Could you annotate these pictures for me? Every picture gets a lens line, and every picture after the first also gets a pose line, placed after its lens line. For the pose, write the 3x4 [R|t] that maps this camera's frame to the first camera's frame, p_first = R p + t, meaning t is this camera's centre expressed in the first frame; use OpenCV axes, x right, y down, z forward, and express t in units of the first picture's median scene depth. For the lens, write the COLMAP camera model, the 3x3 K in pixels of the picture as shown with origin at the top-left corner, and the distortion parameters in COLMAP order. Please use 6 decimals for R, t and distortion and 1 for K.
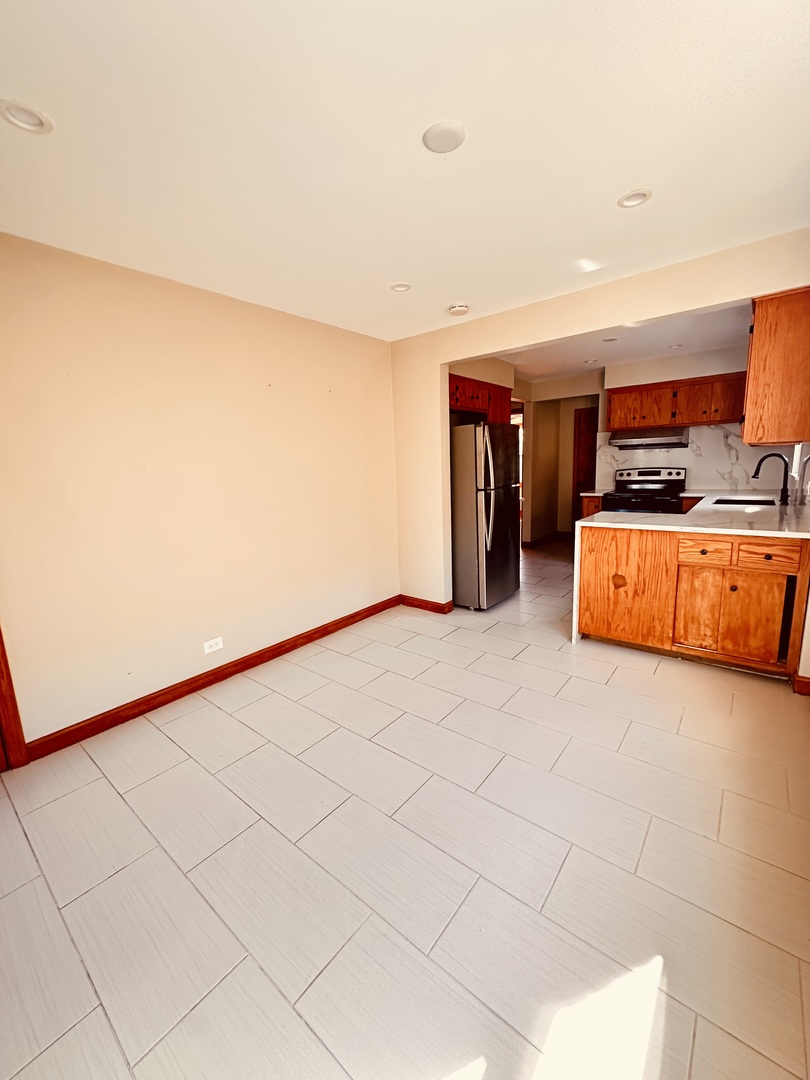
lens RADIAL K [[431.8, 0, 405.5], [0, 431.8, 539.7], [0, 0, 1]] dist [-0.004535, 0.000934]
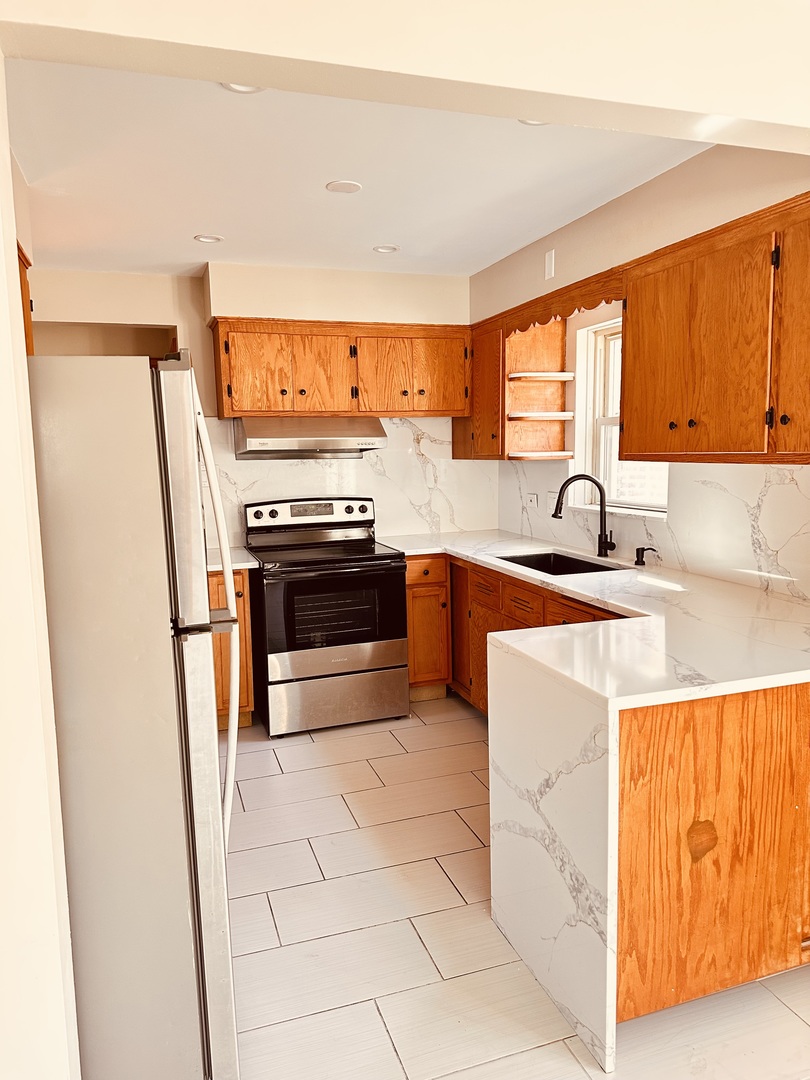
lens RADIAL K [[750.9, 0, 404.1], [0, 750.9, 553.5], [0, 0, 1]] dist [0.024680, -0.007033]
pose [[0.537905, -0.091576, 0.838017, -0.138968], [0.147995, 0.988902, 0.013070, -0.180375], [-0.829913, 0.116992, 0.545488, 0.827968]]
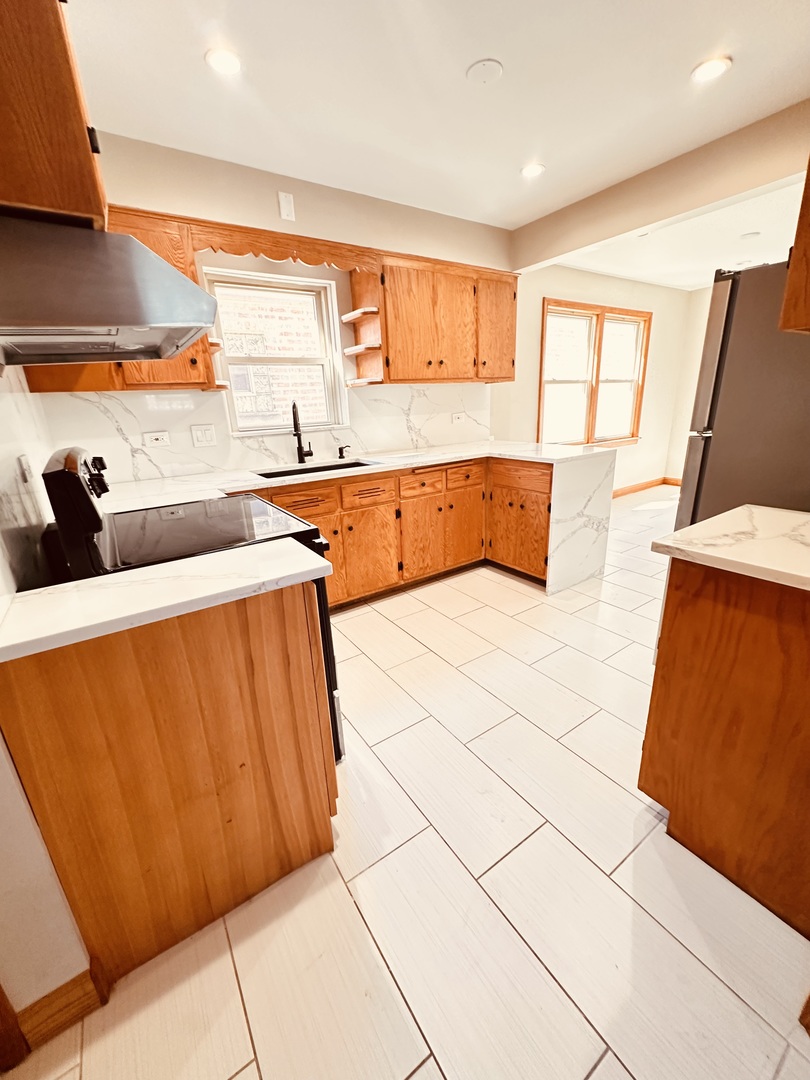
lens RADIAL K [[431.8, 0, 405.5], [0, 431.8, 539.7], [0, 0, 1]] dist [-0.004535, 0.000934]
pose [[-0.952880, -0.012832, 0.303077, 0.561748], [0.130556, 0.884490, 0.447919, -0.365636], [-0.273816, 0.466382, -0.841138, 2.080504]]
